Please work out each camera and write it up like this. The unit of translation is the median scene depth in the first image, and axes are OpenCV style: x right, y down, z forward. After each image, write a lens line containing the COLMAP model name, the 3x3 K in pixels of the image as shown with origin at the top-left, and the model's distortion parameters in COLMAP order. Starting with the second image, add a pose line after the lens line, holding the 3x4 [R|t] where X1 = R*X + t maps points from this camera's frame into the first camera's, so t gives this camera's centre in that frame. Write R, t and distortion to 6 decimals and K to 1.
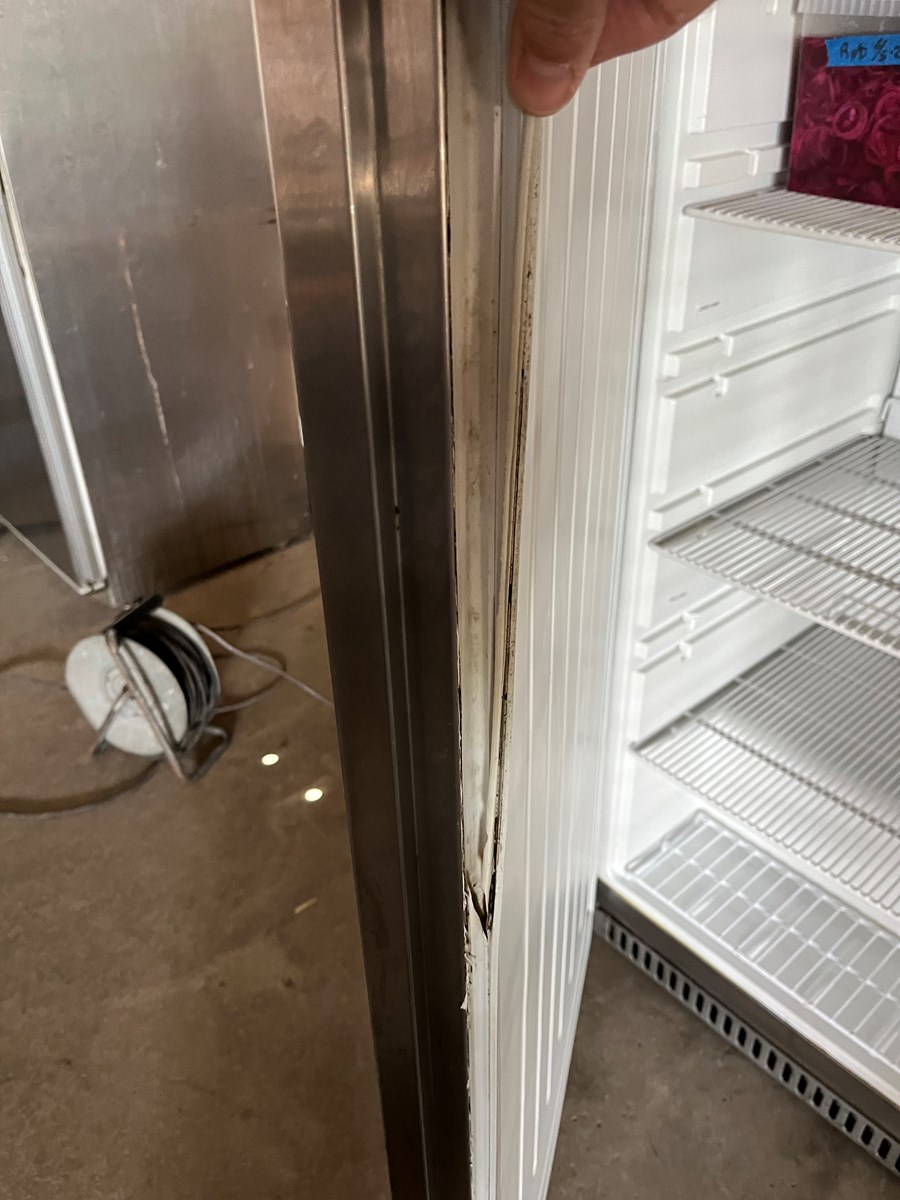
lens RADIAL K [[912.6, 0, 442.6], [0, 912.6, 598.4], [0, 0, 1]] dist [0.049371, -0.087024]
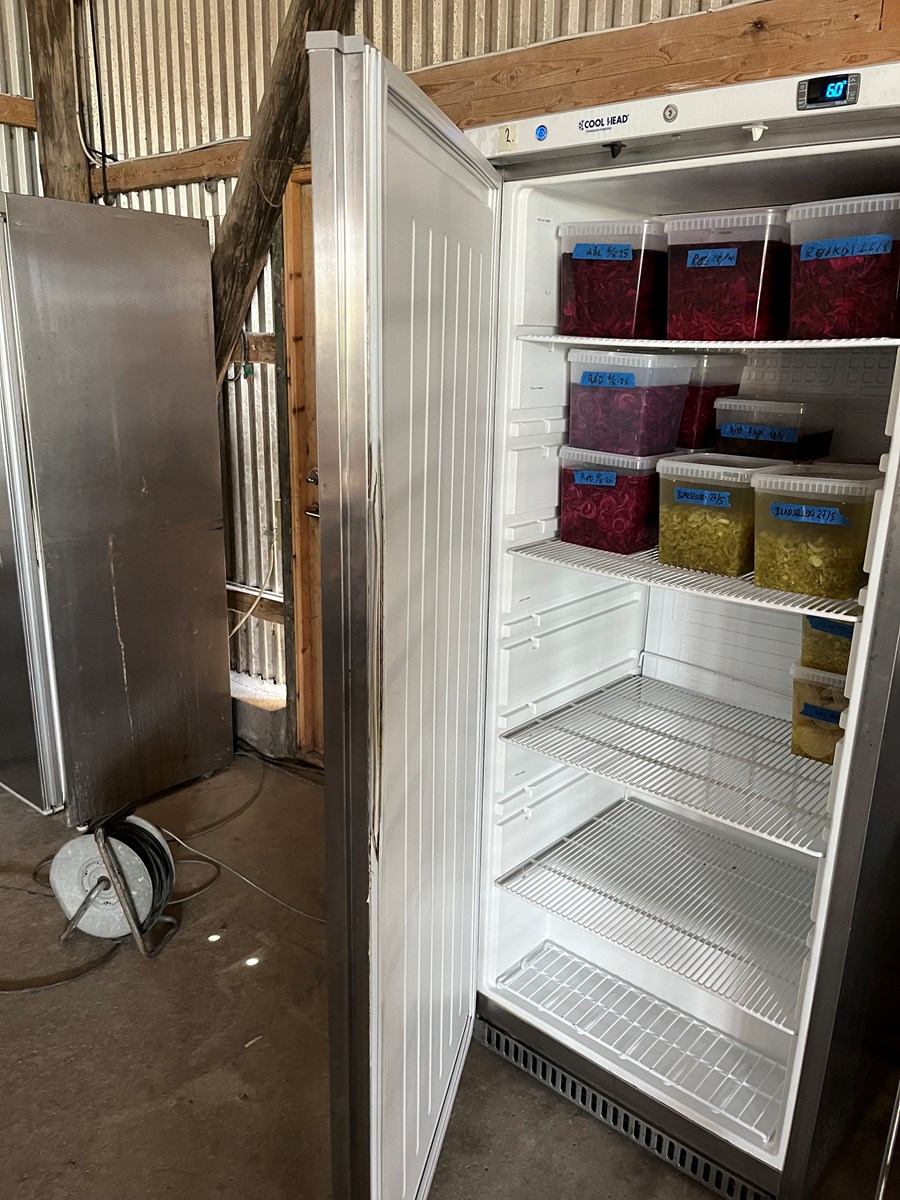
lens RADIAL K [[912.6, 0, 442.6], [0, 912.6, 598.4], [0, 0, 1]] dist [0.049371, -0.087024]
pose [[0.988502, 0.009311, 0.150923, -0.100745], [0.033875, 0.959097, -0.281044, 0.128665], [-0.147366, 0.282925, 0.947753, -0.489139]]
